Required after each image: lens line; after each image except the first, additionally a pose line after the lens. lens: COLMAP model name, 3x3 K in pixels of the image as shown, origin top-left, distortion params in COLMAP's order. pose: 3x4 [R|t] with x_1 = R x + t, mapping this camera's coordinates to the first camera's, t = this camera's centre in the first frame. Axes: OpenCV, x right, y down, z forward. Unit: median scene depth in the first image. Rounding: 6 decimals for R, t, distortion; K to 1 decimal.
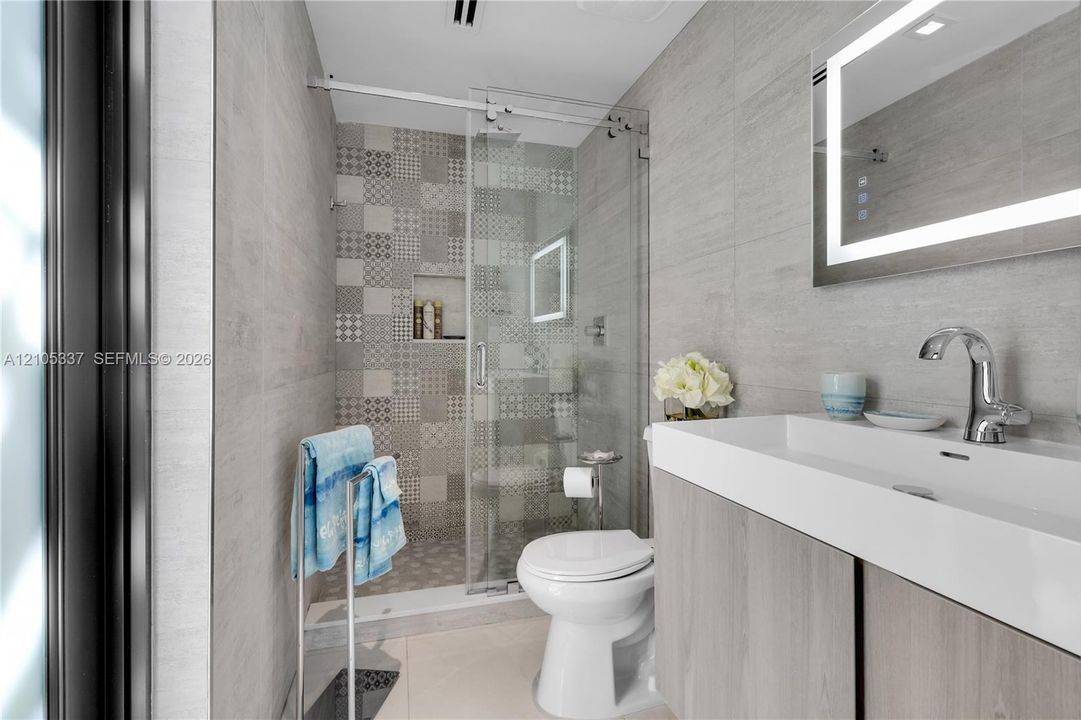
lens RADIAL K [[496.4, 0, 535.6], [0, 496.4, 363.9], [0, 0, 1]] dist [0.000122, 0.000198]
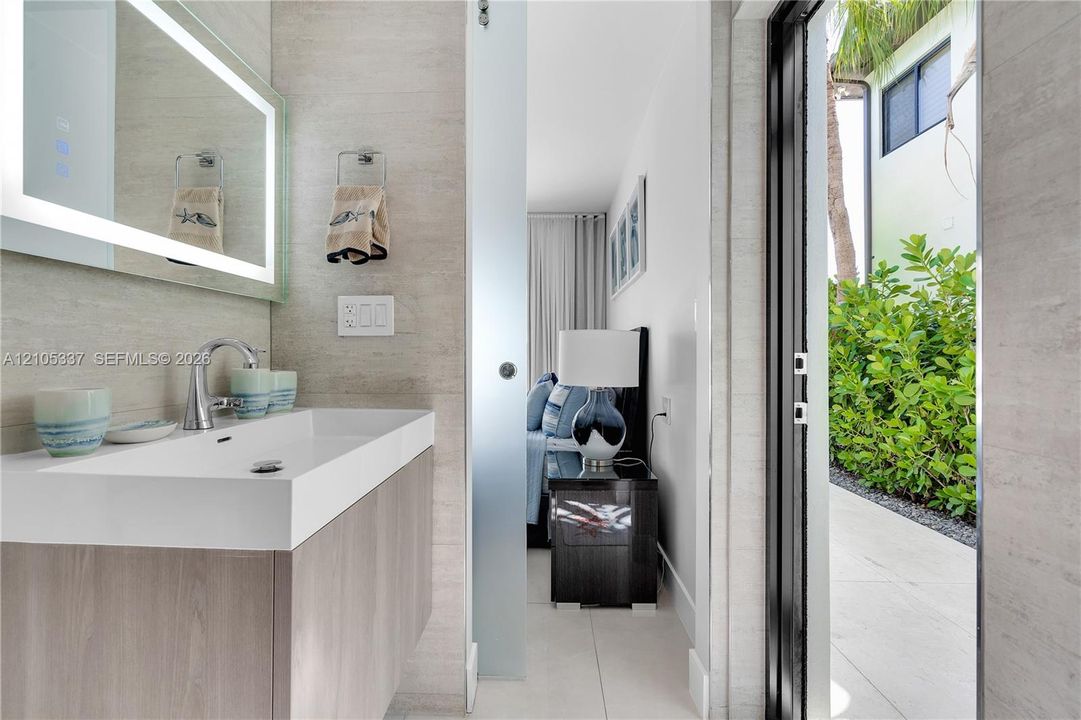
lens RADIAL K [[496.4, 0, 535.6], [0, 496.4, 363.9], [0, 0, 1]] dist [0.000122, 0.000198]
pose [[-0.953993, -0.009494, 0.299679, -0.247271], [0.001489, 0.999336, 0.036400, -0.045211], [-0.299825, 0.035172, -0.953346, 1.621603]]
